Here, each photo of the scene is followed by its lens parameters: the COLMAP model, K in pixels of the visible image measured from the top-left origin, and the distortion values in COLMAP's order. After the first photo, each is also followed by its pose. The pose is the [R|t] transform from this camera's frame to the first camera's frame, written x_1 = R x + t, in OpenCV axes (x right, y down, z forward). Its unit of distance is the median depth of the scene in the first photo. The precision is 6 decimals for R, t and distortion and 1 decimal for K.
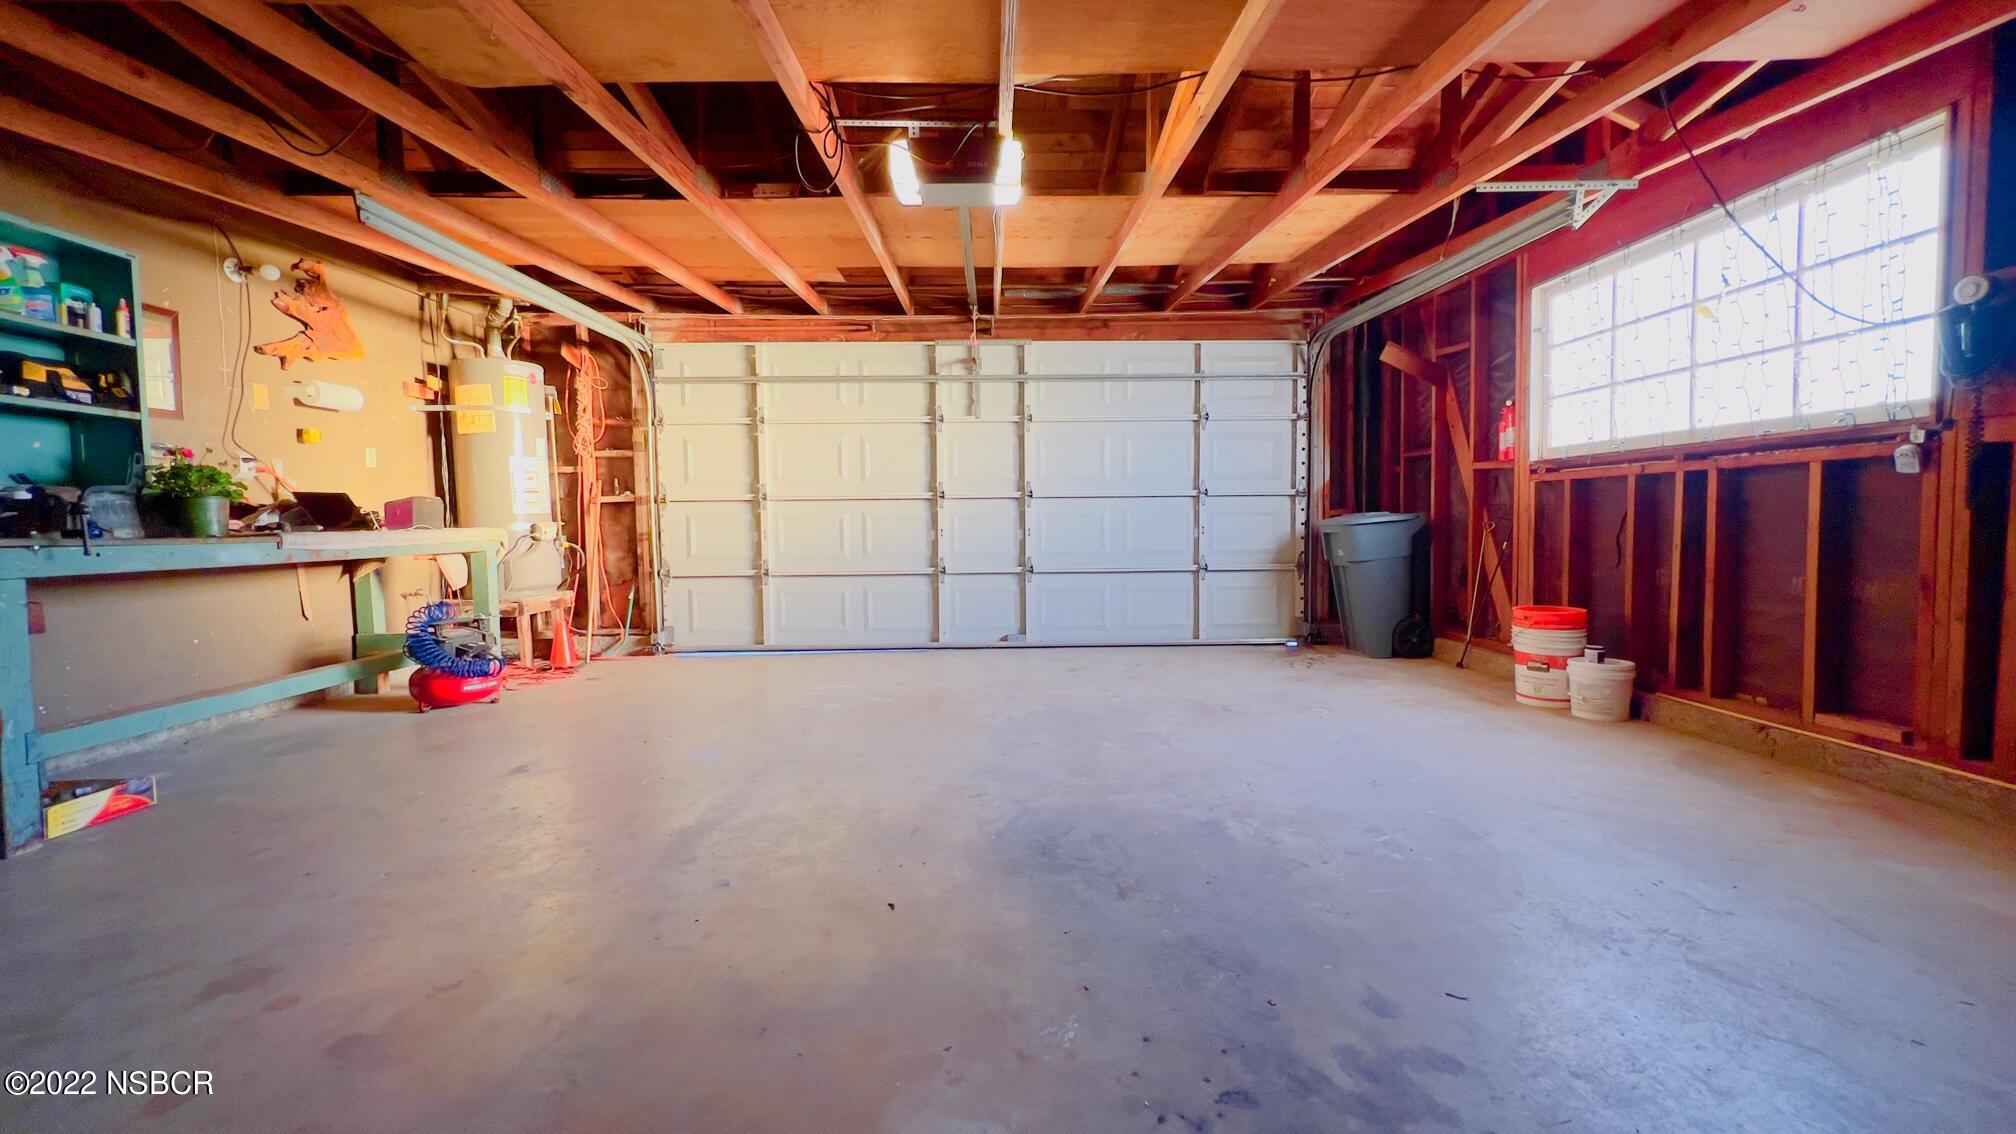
lens RADIAL K [[805.2, 0, 1008.0], [0, 805.2, 567.0], [0, 0, 1]] dist [0.000439, 0.000060]
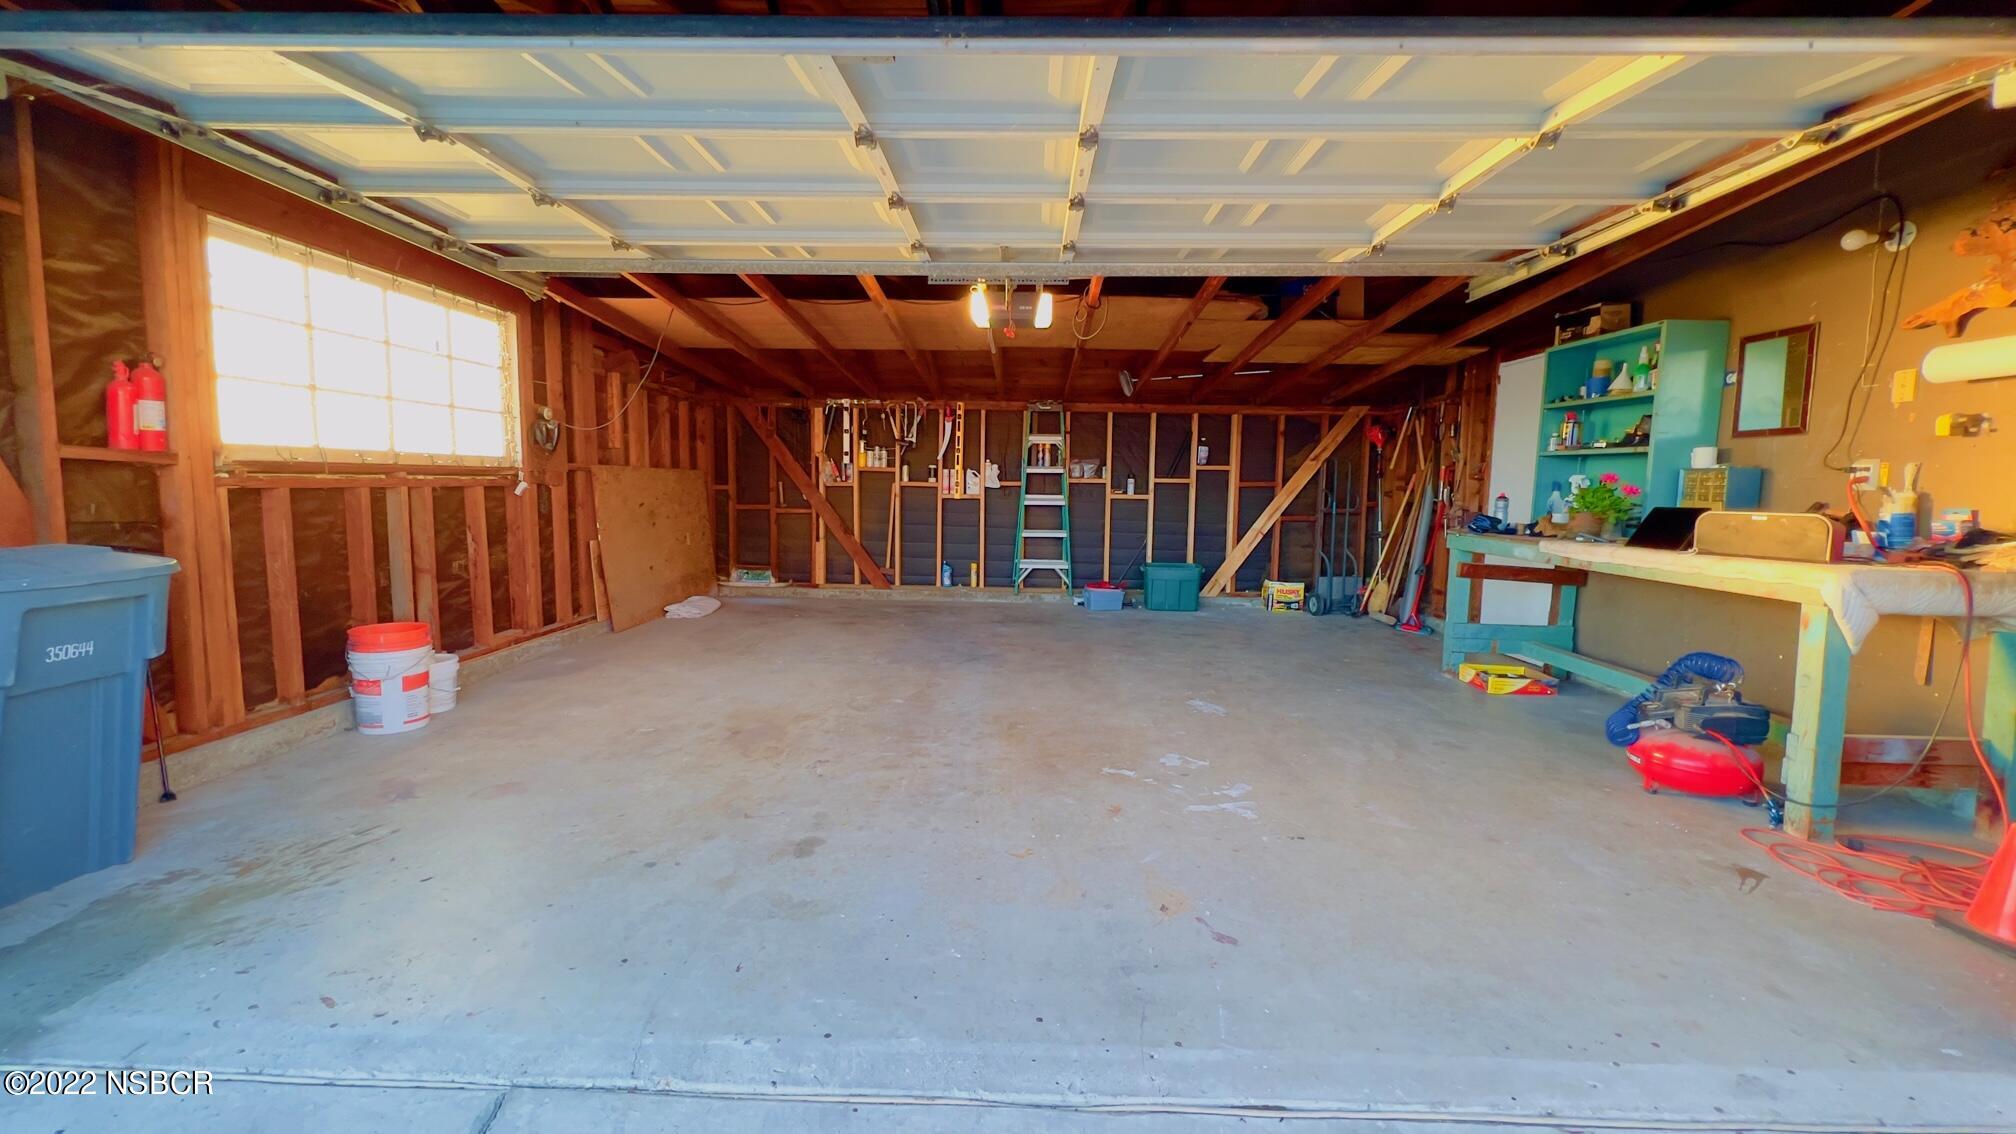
lens RADIAL K [[805.2, 0, 1008.0], [0, 805.2, 567.0], [0, 0, 1]] dist [0.000439, 0.000060]
pose [[-0.998461, -0.003639, 0.055346, -0.089935], [0.004721, 0.988649, 0.150168, -0.141416], [-0.055264, 0.150198, -0.987110, 1.682461]]
